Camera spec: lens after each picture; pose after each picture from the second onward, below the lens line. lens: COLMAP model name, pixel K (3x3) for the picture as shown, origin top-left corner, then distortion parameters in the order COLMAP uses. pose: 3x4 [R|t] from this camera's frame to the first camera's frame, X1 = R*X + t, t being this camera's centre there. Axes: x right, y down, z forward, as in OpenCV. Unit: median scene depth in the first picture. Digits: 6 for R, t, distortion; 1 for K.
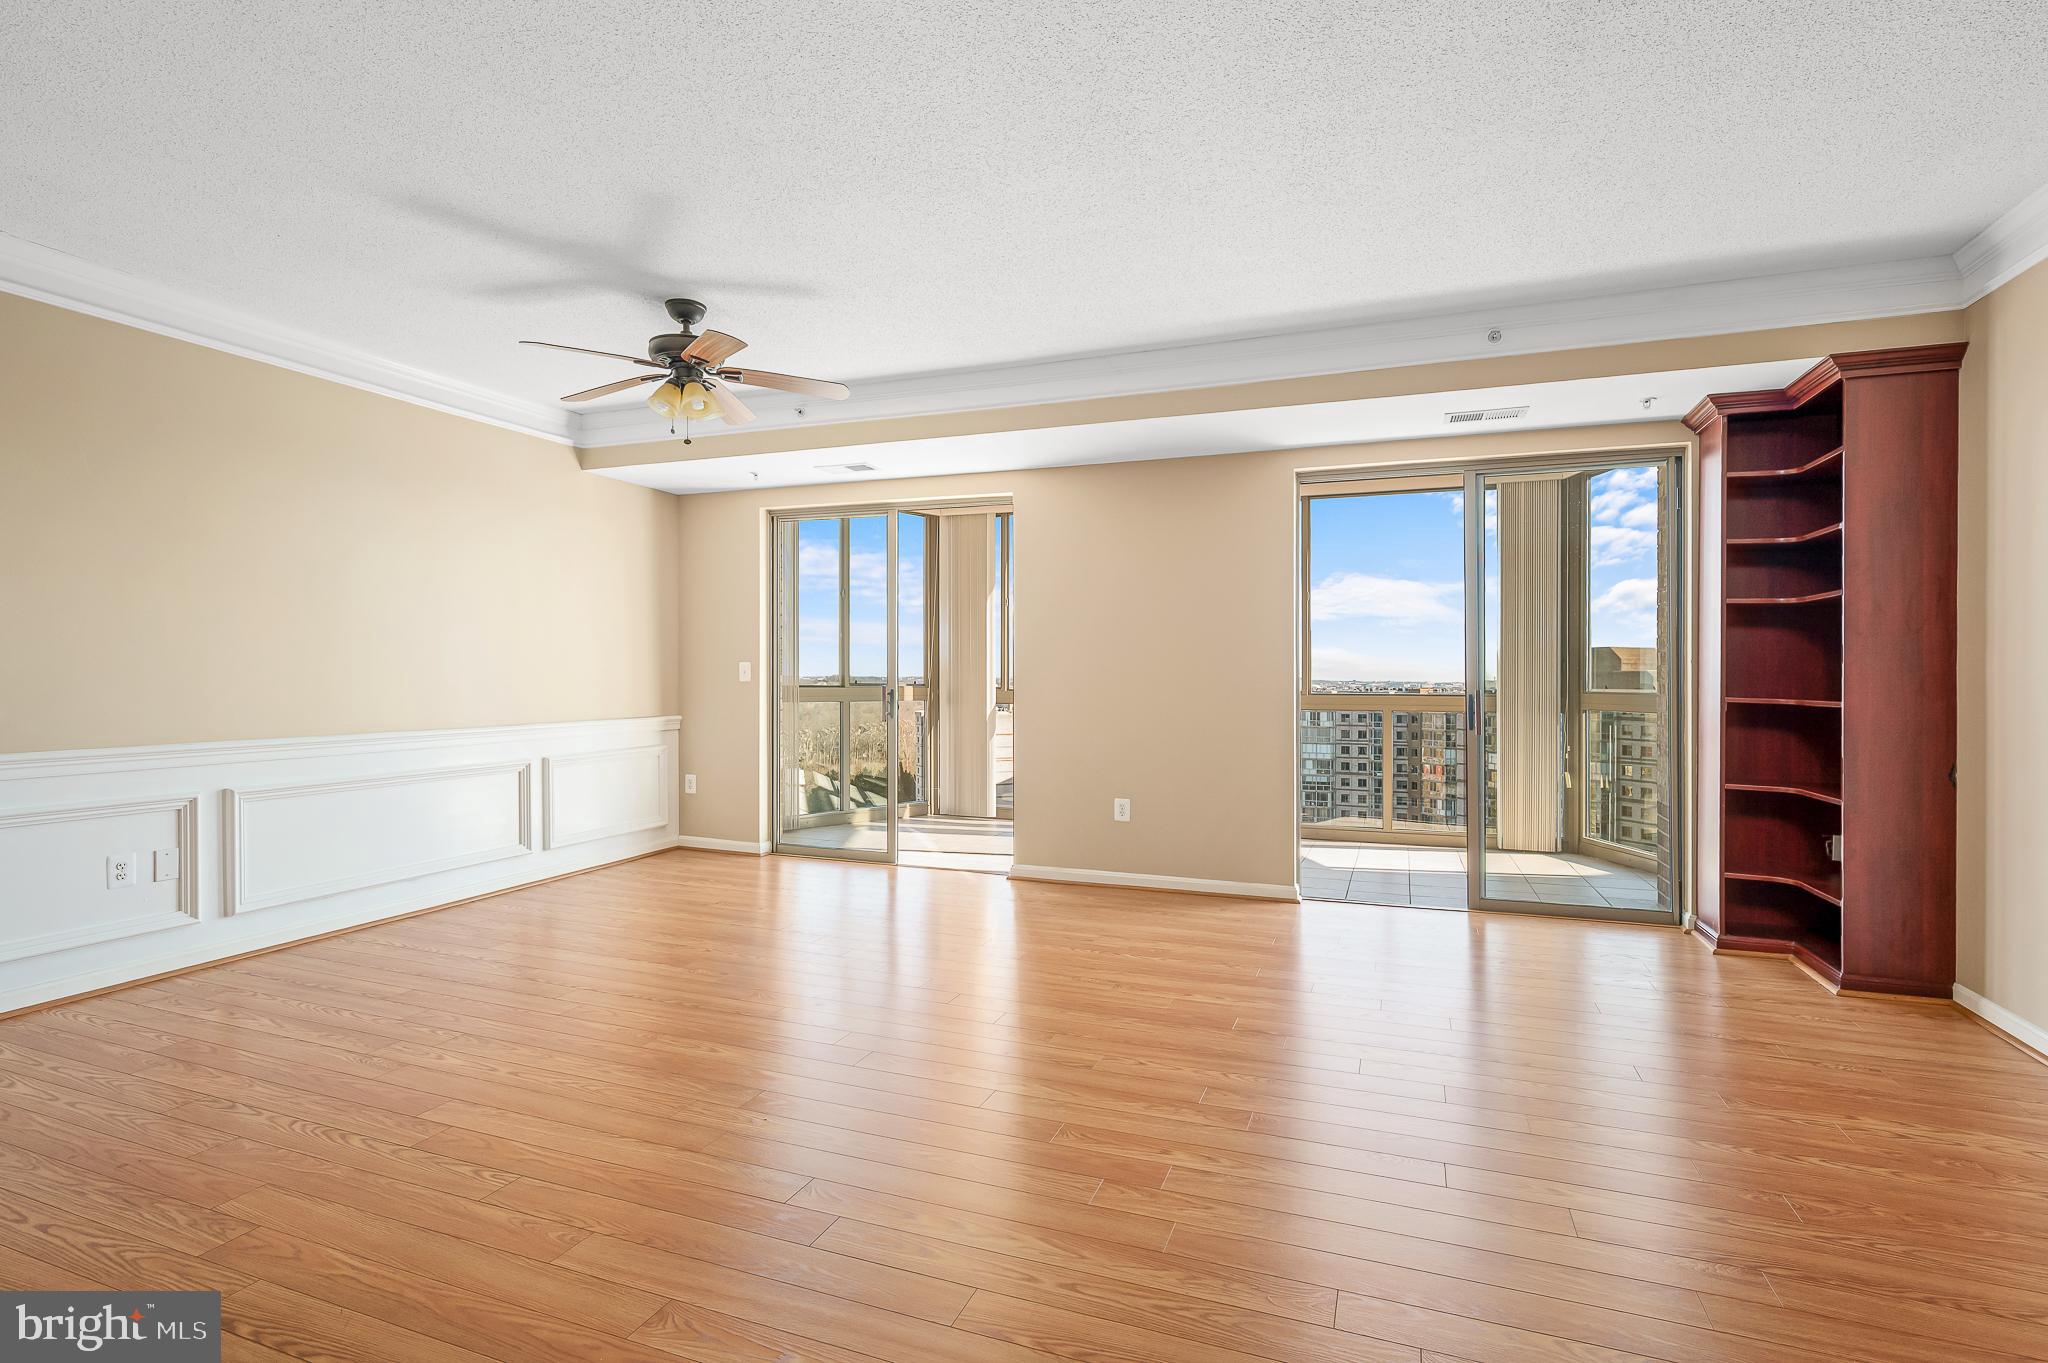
lens RADIAL K [[971.4, 0, 1014.7], [0, 971.4, 692.8], [0, 0, 1]] dist [0.002905, -0.002100]
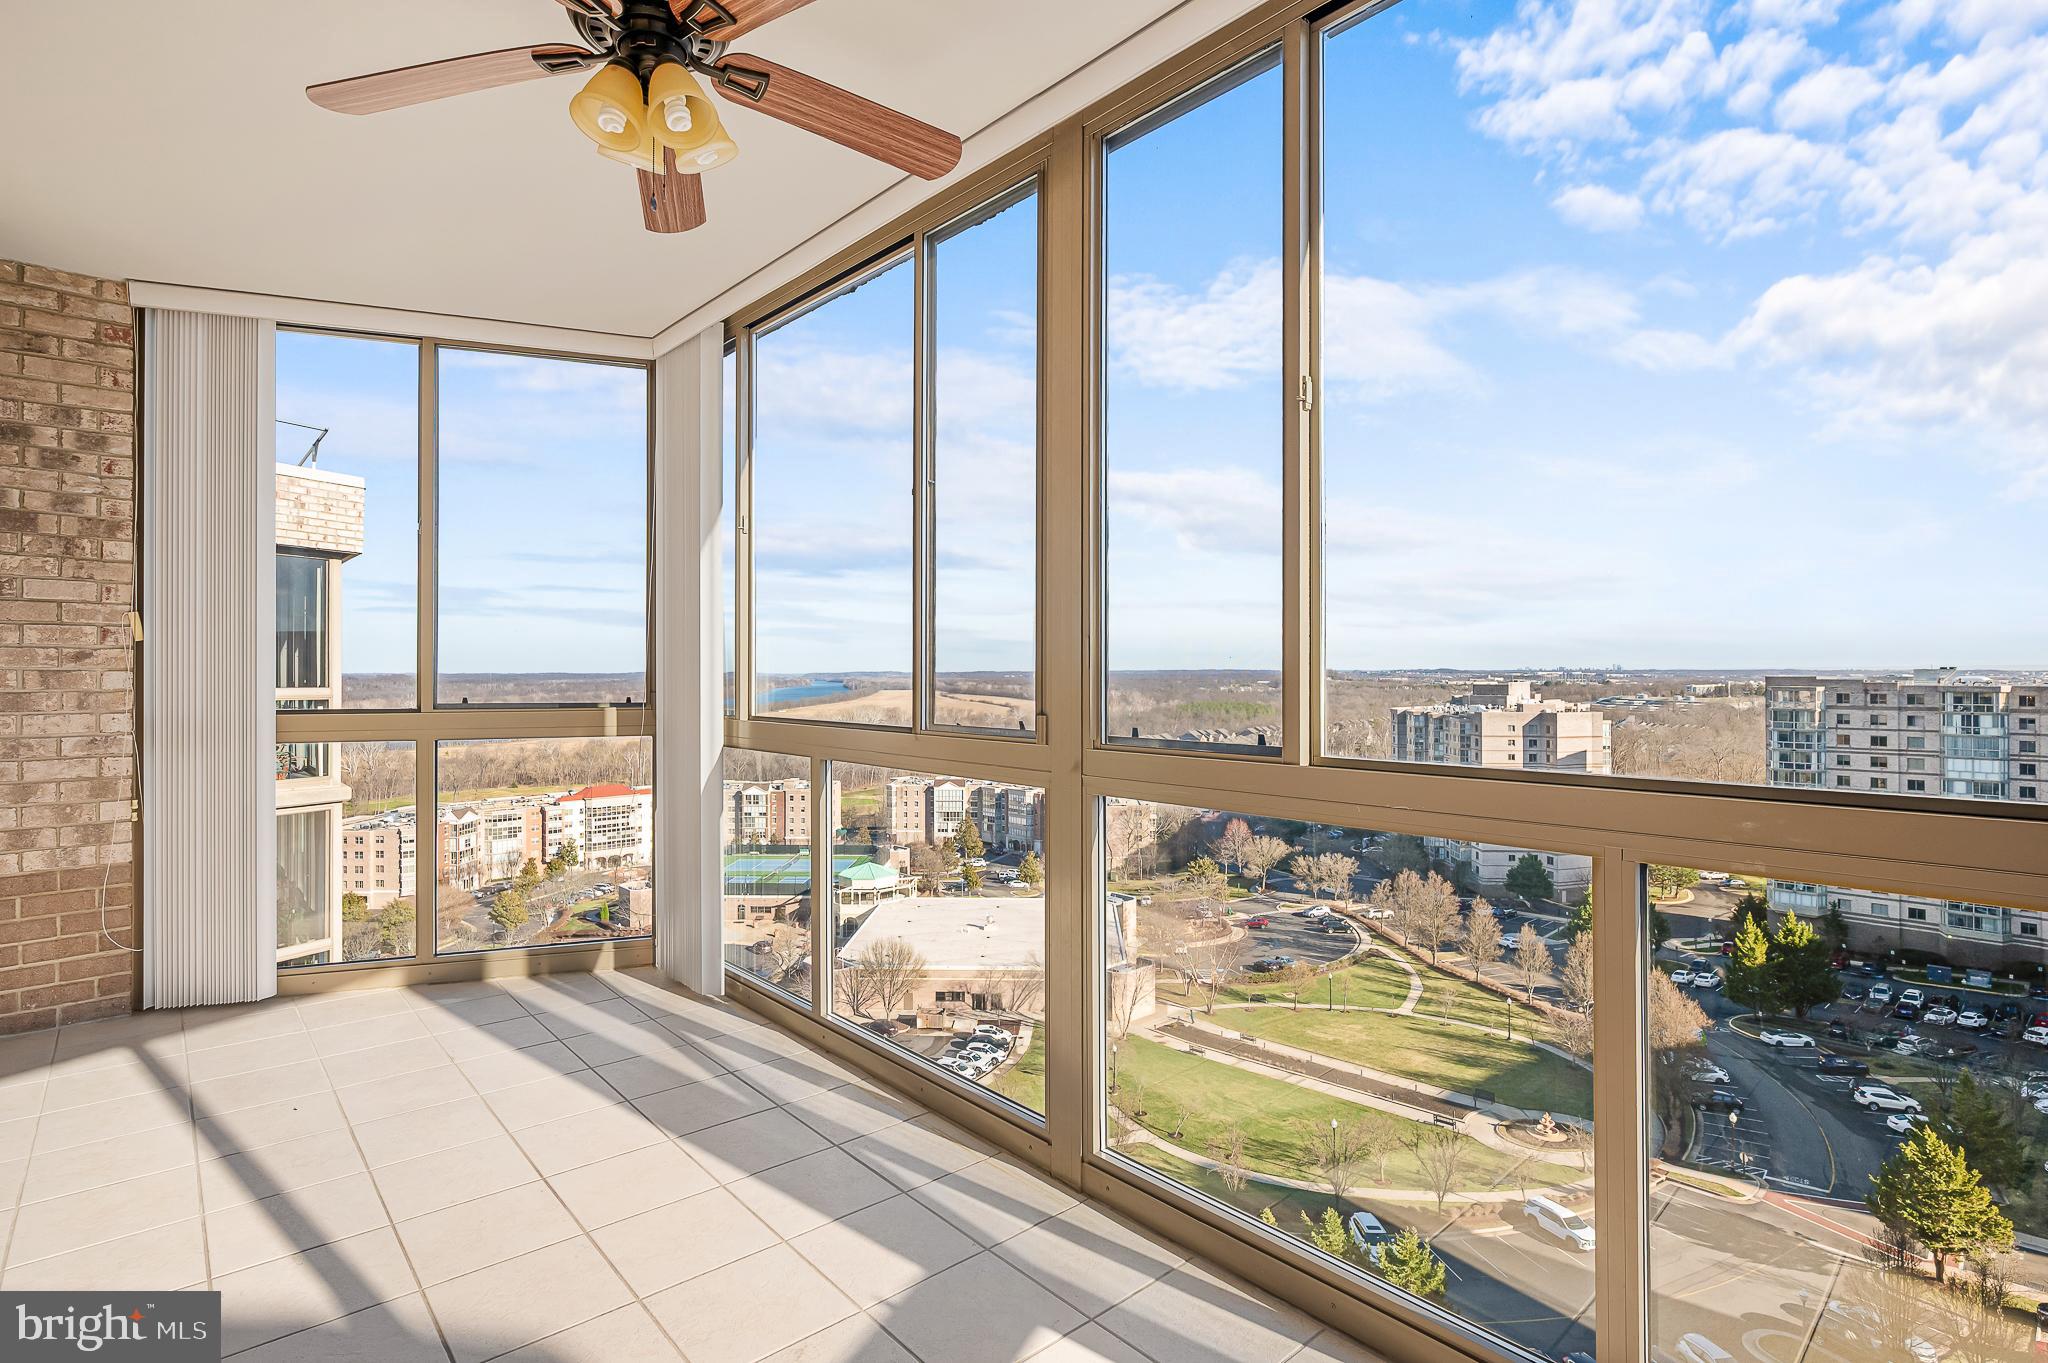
lens RADIAL K [[989.6, 0, 1052.6], [0, 989.6, 671.0], [0, 0, 1]] dist [0.000265, 0.000281]
pose [[0.896825, -0.008778, -0.442299, 0.739196], [0.001809, 0.999868, -0.016177, -0.031325], [0.442382, 0.013708, 0.896722, 1.471795]]
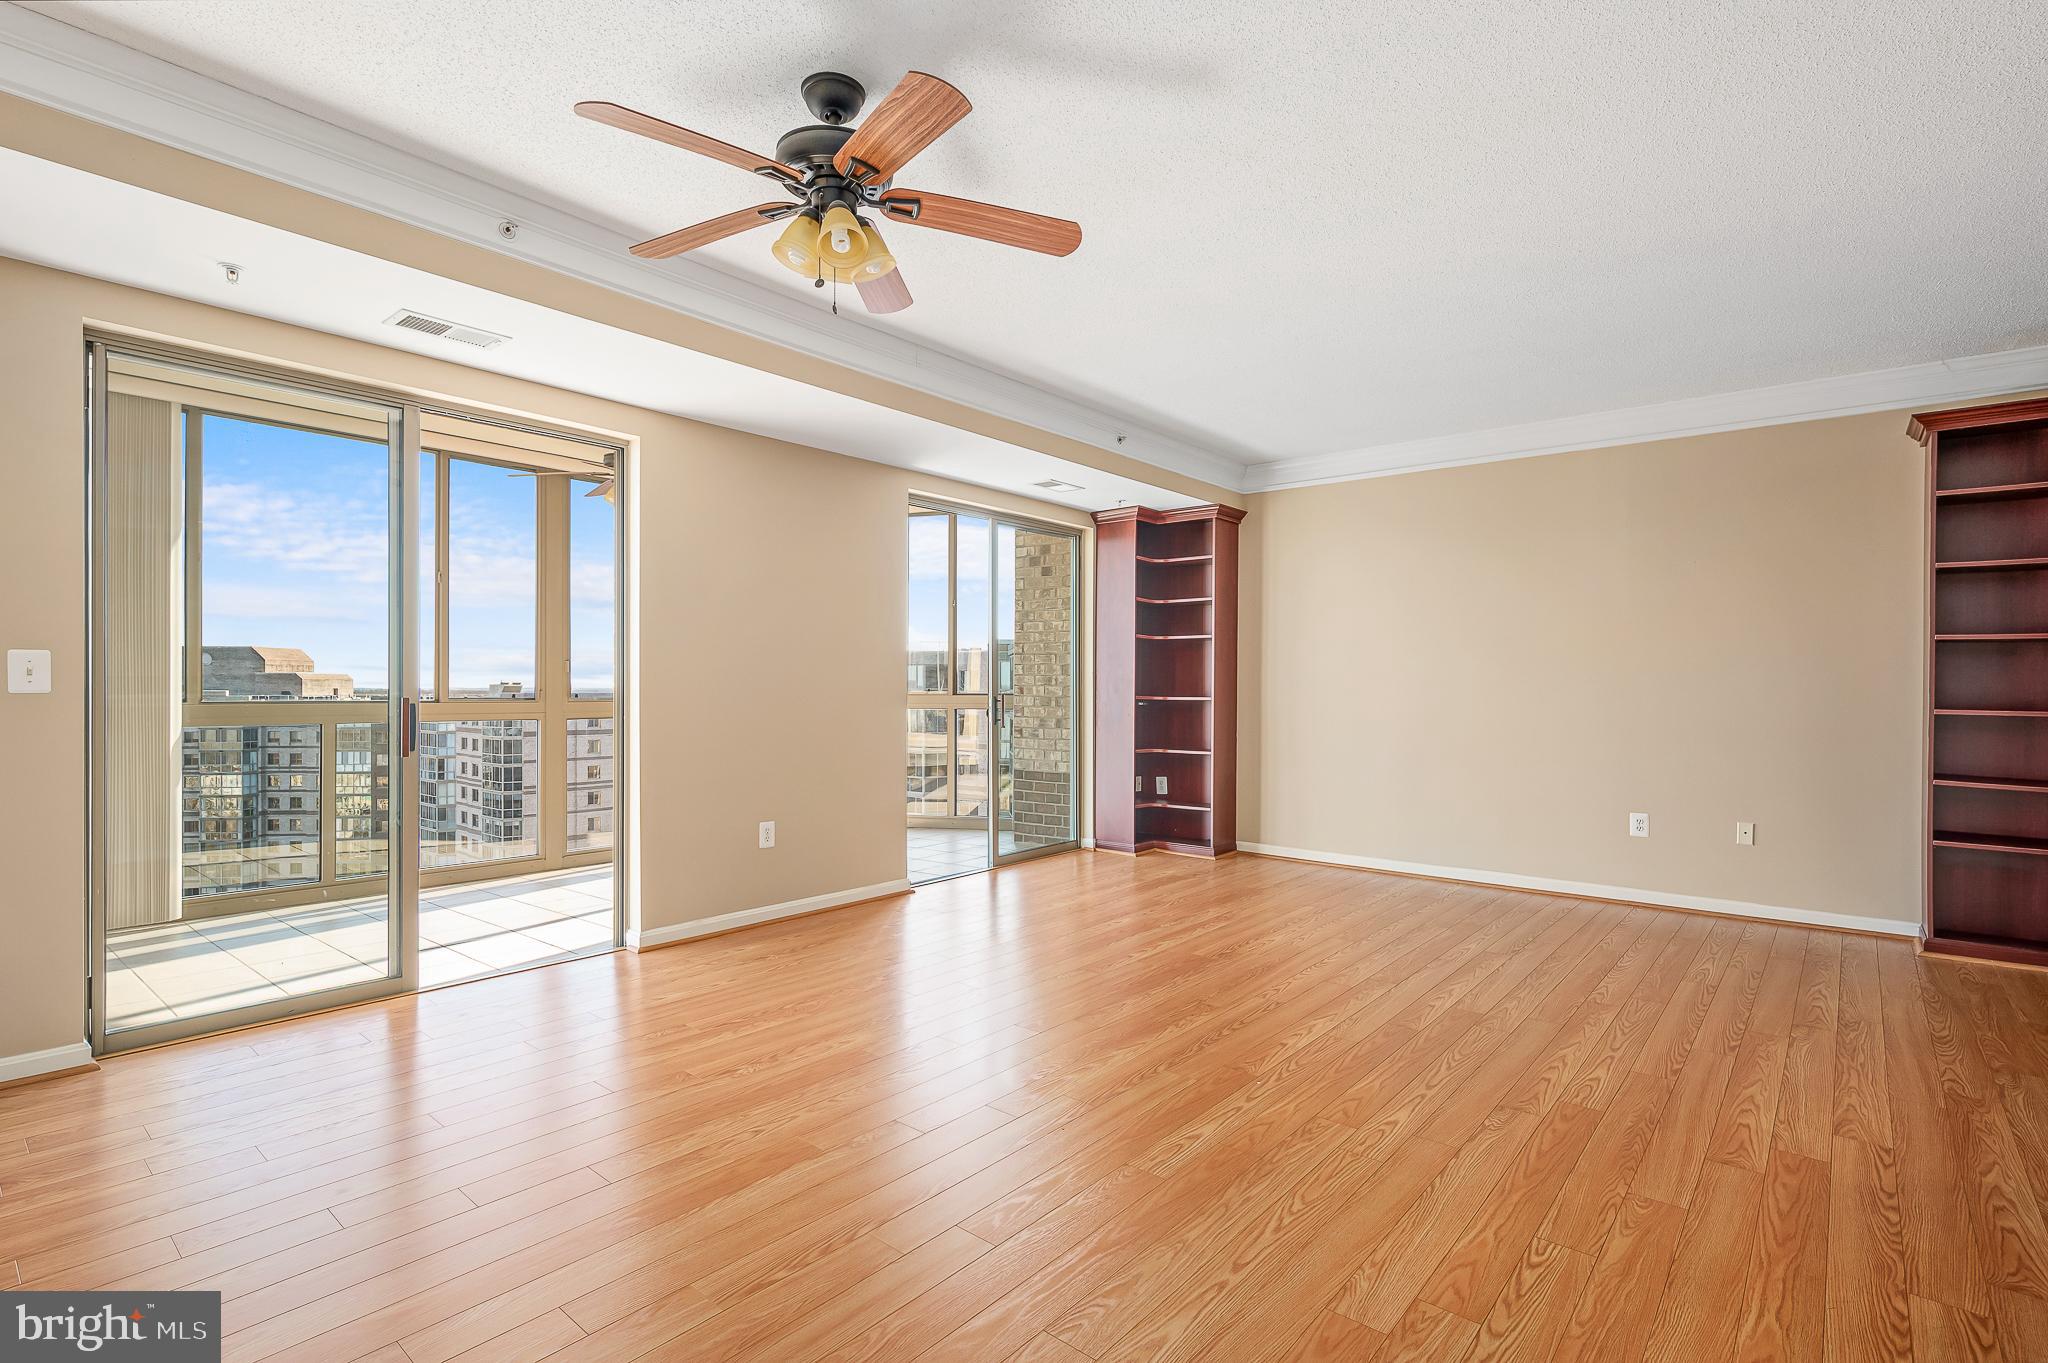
lens RADIAL K [[989.6, 0, 1022.7], [0, 989.6, 689.9], [0, 0, 1]] dist [0.000265, 0.000281]
pose [[0.320223, -0.008188, 0.947307, -0.823331], [0.013765, 0.999897, 0.003989, -0.012525], [-0.947242, 0.011762, 0.320303, 0.619798]]
